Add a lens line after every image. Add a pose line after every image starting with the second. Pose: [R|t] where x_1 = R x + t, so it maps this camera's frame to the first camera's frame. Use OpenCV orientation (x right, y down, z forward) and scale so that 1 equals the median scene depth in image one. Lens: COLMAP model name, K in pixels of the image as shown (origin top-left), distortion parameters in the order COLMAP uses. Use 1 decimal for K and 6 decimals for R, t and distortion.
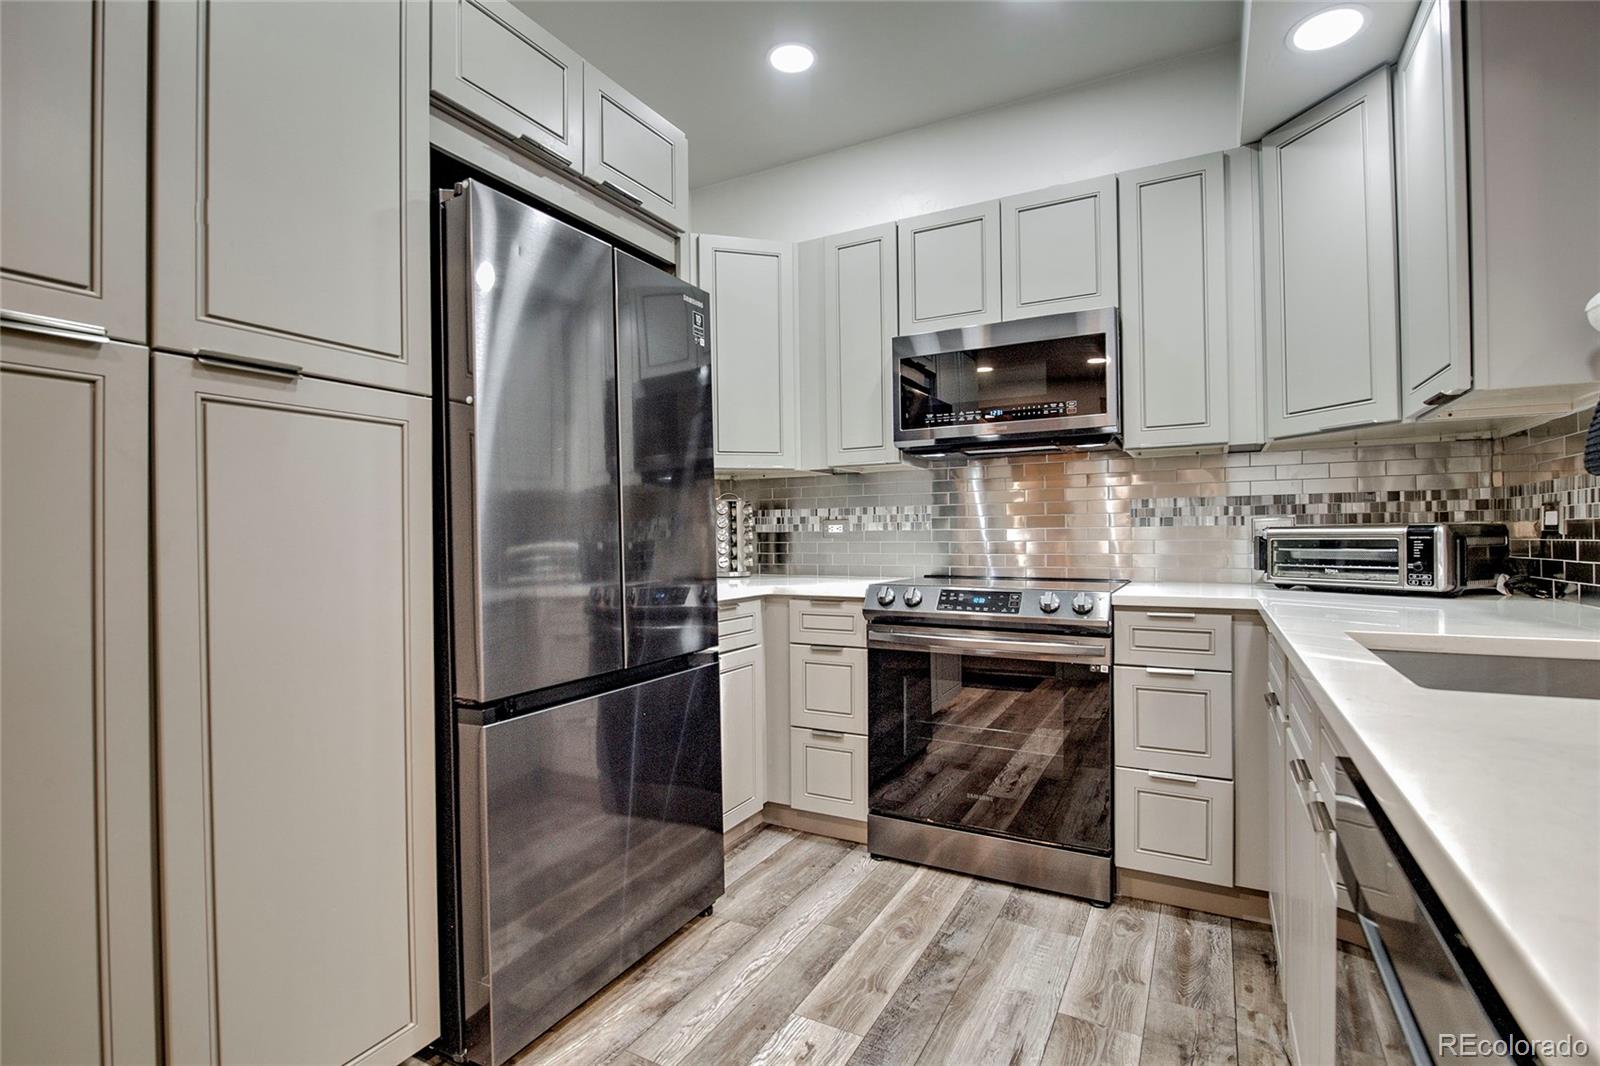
lens RADIAL K [[744.2, 0, 790.3], [0, 744.2, 535.6], [0, 0, 1]] dist [-0.010785, -0.001101]
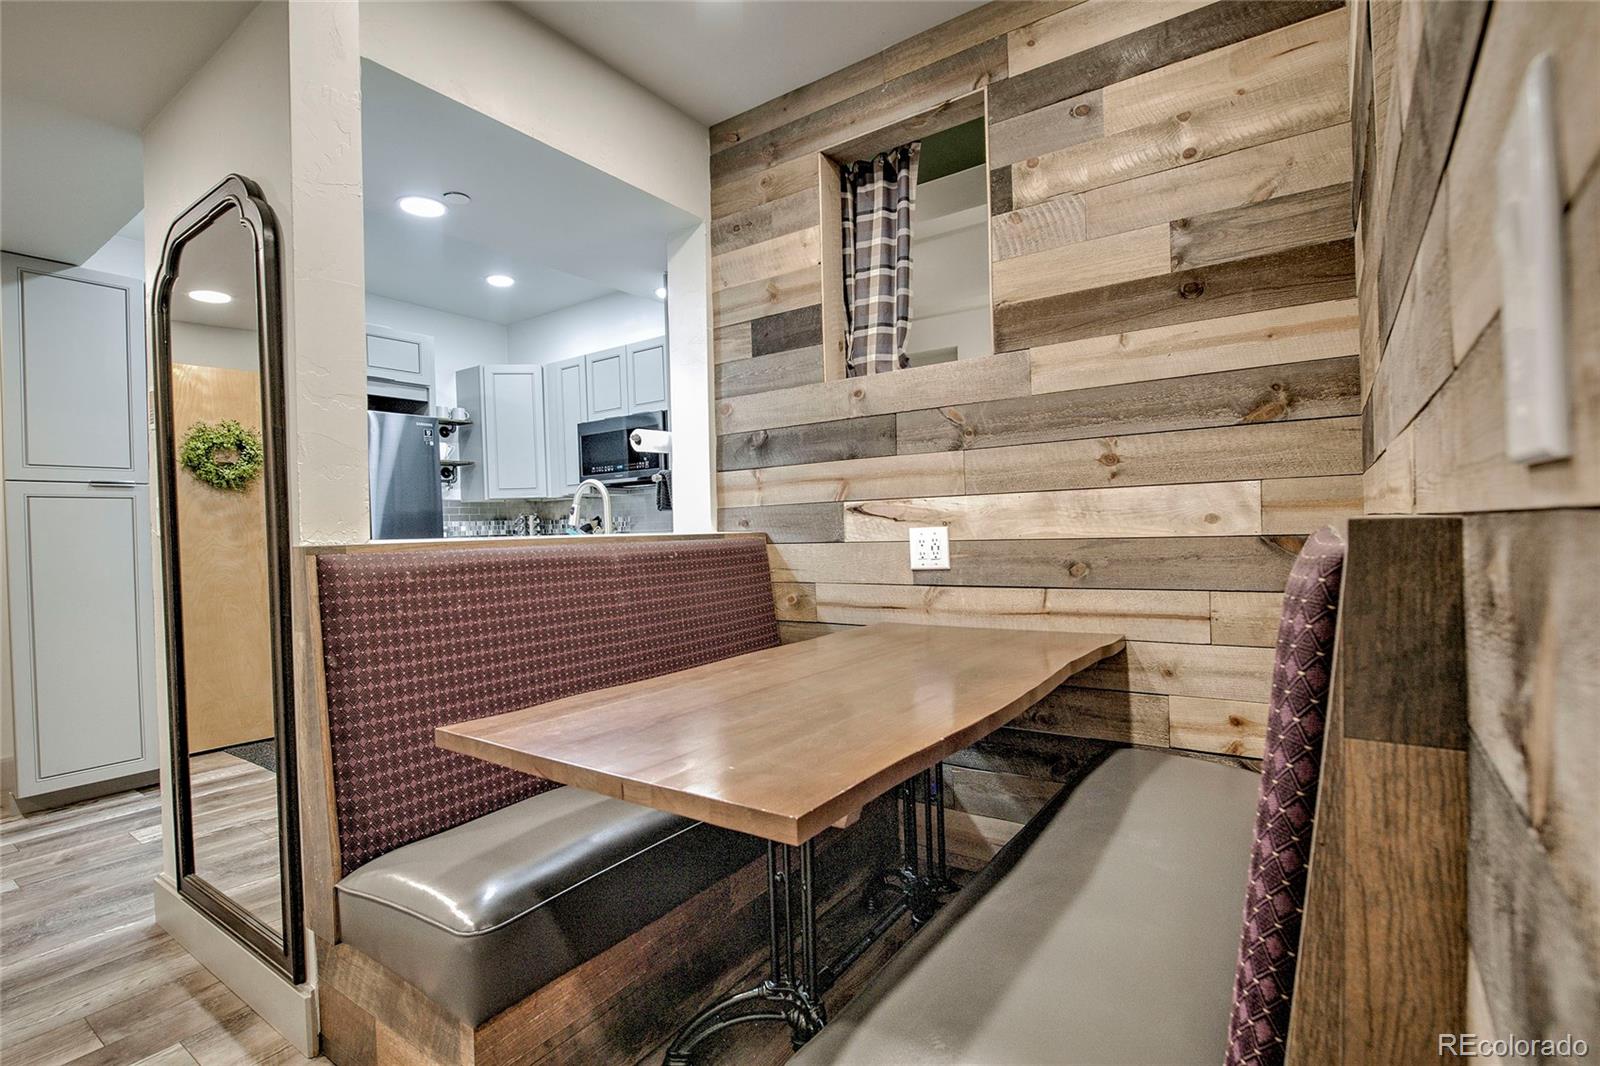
lens RADIAL K [[744.2, 0, 790.3], [0, 744.2, 535.6], [0, 0, 1]] dist [-0.010785, -0.001101]
pose [[0.991601, -0.013625, -0.128613, 1.099236], [0.014218, 0.999892, 0.003690, -0.002475], [0.128549, -0.005488, 0.991688, -0.870291]]
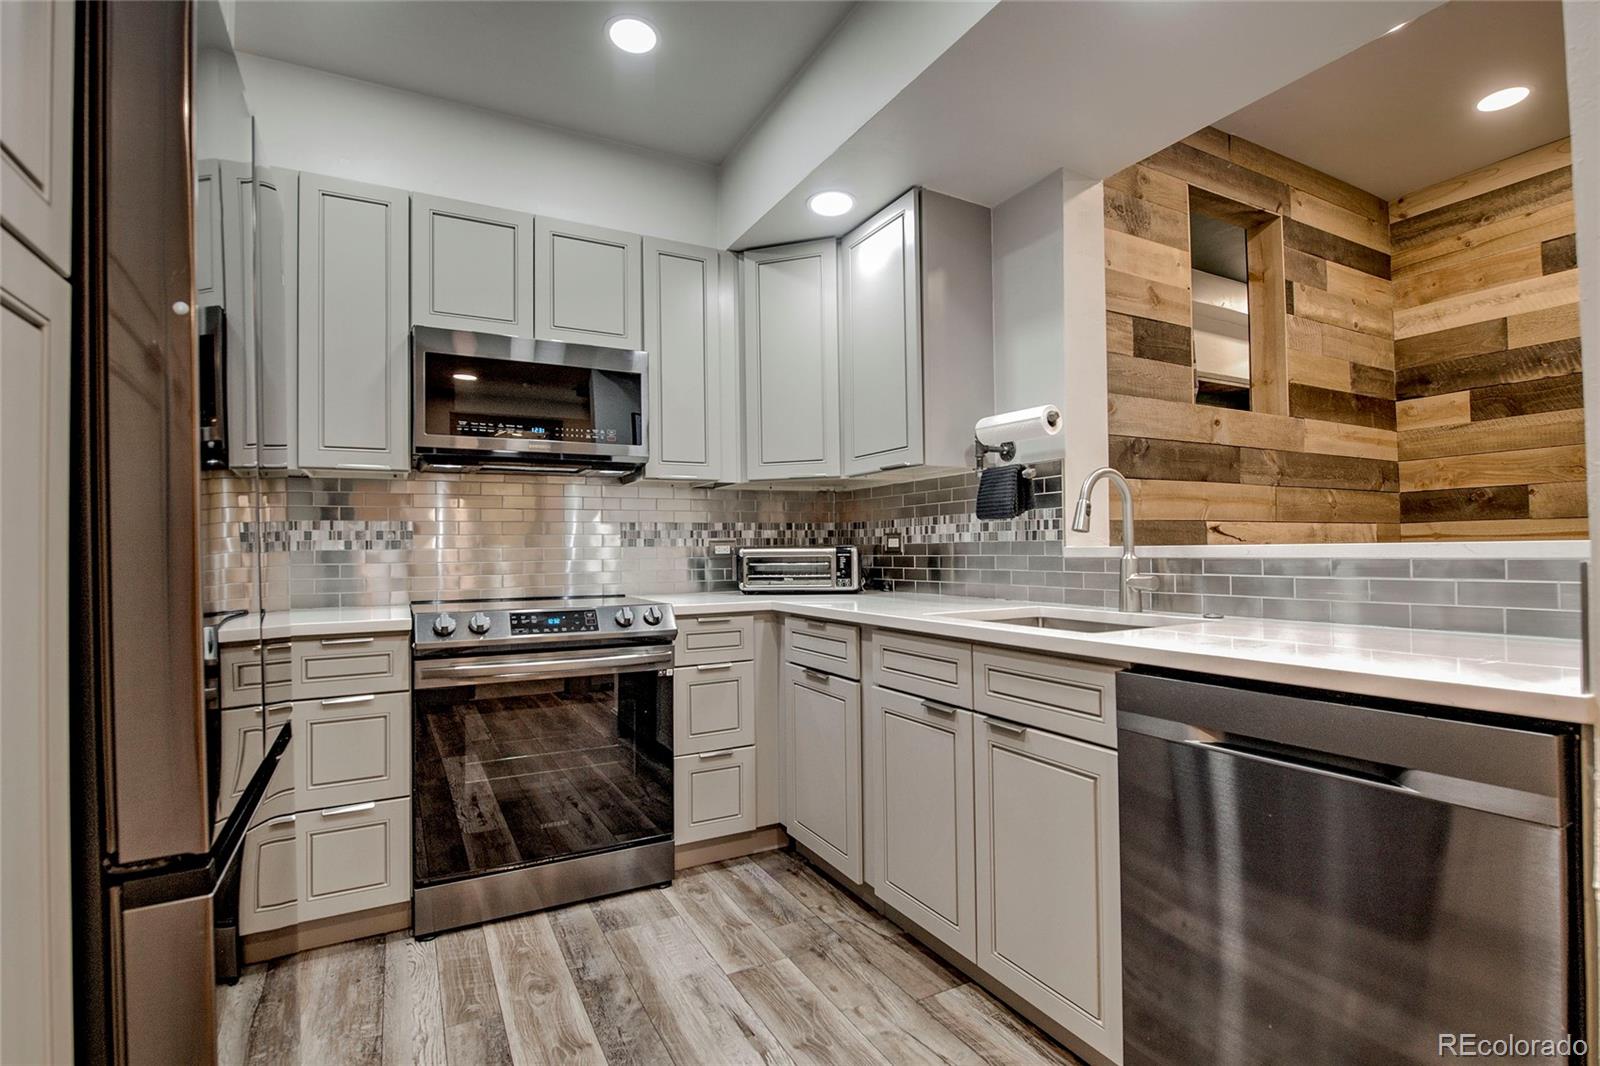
lens RADIAL K [[744.2, 0, 790.3], [0, 744.2, 535.6], [0, 0, 1]] dist [-0.010785, -0.001101]
pose [[0.560088, 0.017863, 0.828241, -0.400533], [0.005968, 0.999655, -0.025596, 0.001496], [-0.828412, 0.019278, 0.559787, 0.202332]]
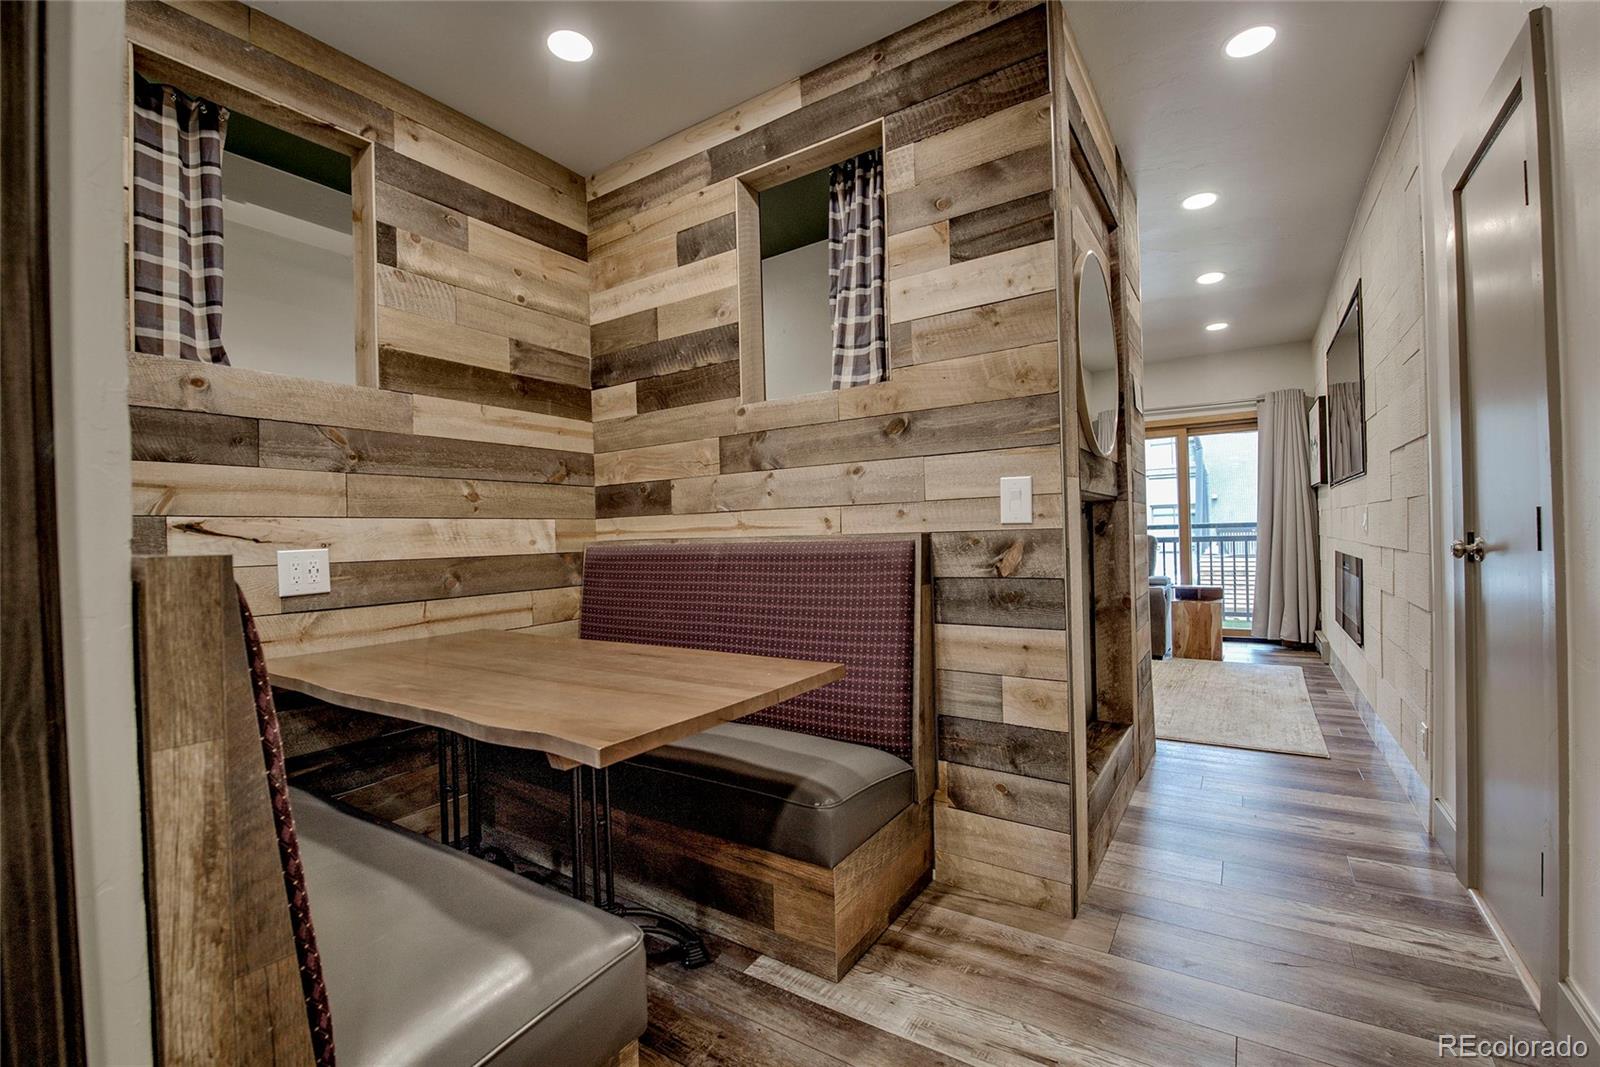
lens RADIAL K [[689.2, 0, 800.0], [0, 689.2, 533.5], [0, 0, 1]] dist [-0.024343, -0.000103]
pose [[0.088707, 0.011068, 0.995996, 0.282105], [0.025194, 0.999593, -0.013352, -0.000048], [-0.995739, 0.026277, 0.088392, -0.519836]]
